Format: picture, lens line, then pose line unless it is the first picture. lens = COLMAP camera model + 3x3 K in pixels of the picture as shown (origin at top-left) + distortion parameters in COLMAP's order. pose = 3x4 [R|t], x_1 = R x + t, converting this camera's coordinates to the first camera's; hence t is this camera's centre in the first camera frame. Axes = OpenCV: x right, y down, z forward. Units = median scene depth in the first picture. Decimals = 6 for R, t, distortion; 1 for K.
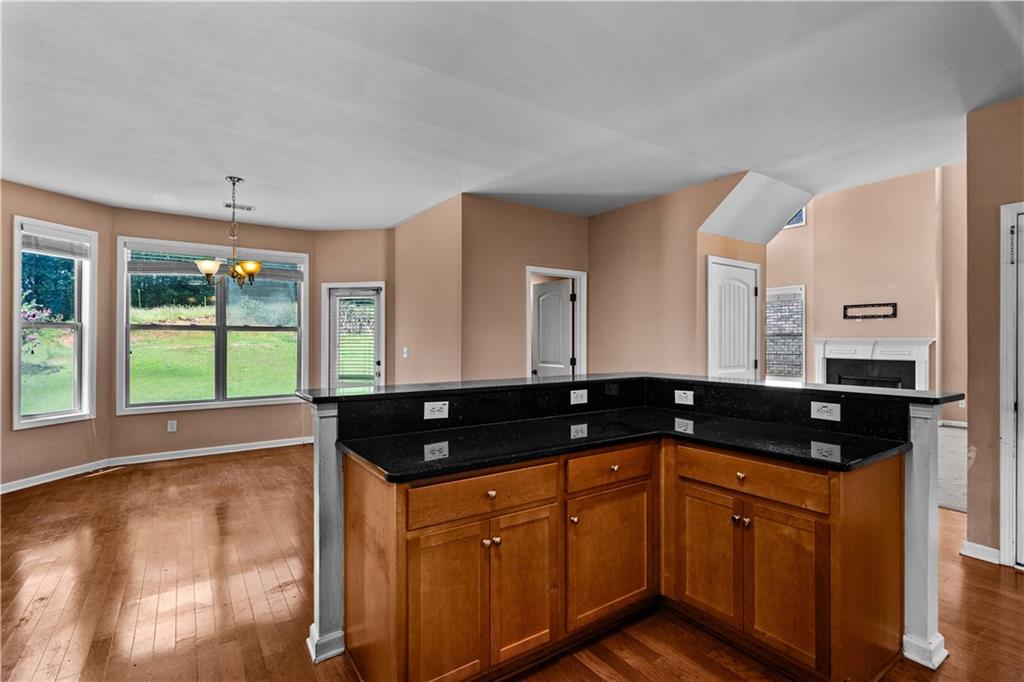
lens RADIAL K [[479.4, 0, 516.3], [0, 479.4, 339.1], [0, 0, 1]] dist [0.000353, -0.000126]
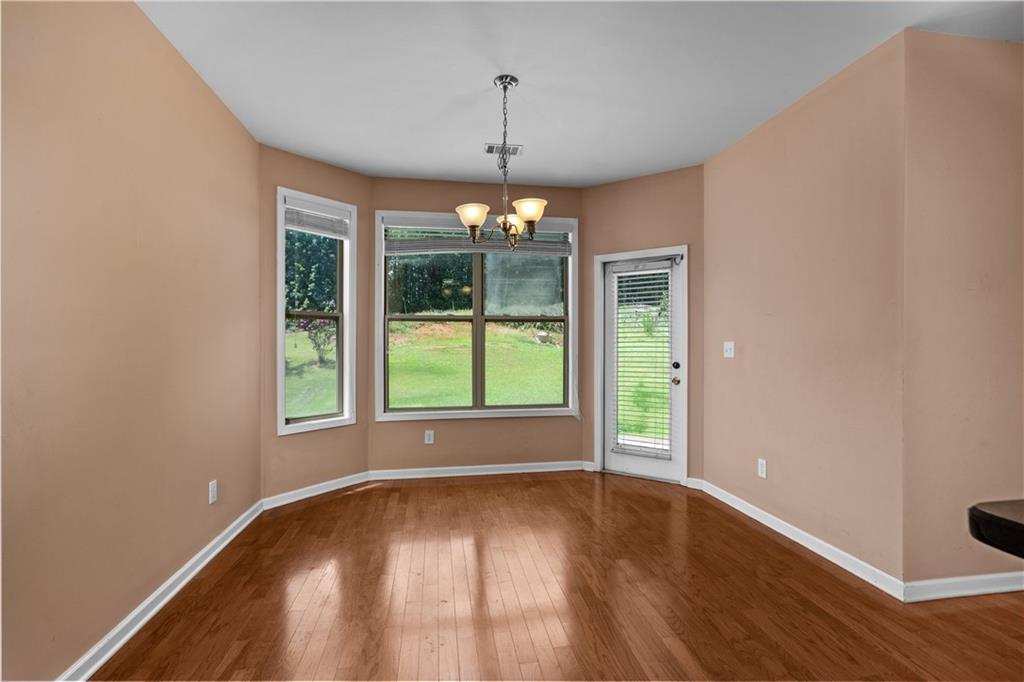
lens RADIAL K [[479.4, 0, 510.8], [0, 479.4, 342.9], [0, 0, 1]] dist [0.000353, -0.000126]
pose [[0.898596, -0.002190, -0.438772, -0.229273], [0.003590, 0.999991, 0.002362, 0.017840], [0.438763, -0.003698, 0.898595, 0.320629]]
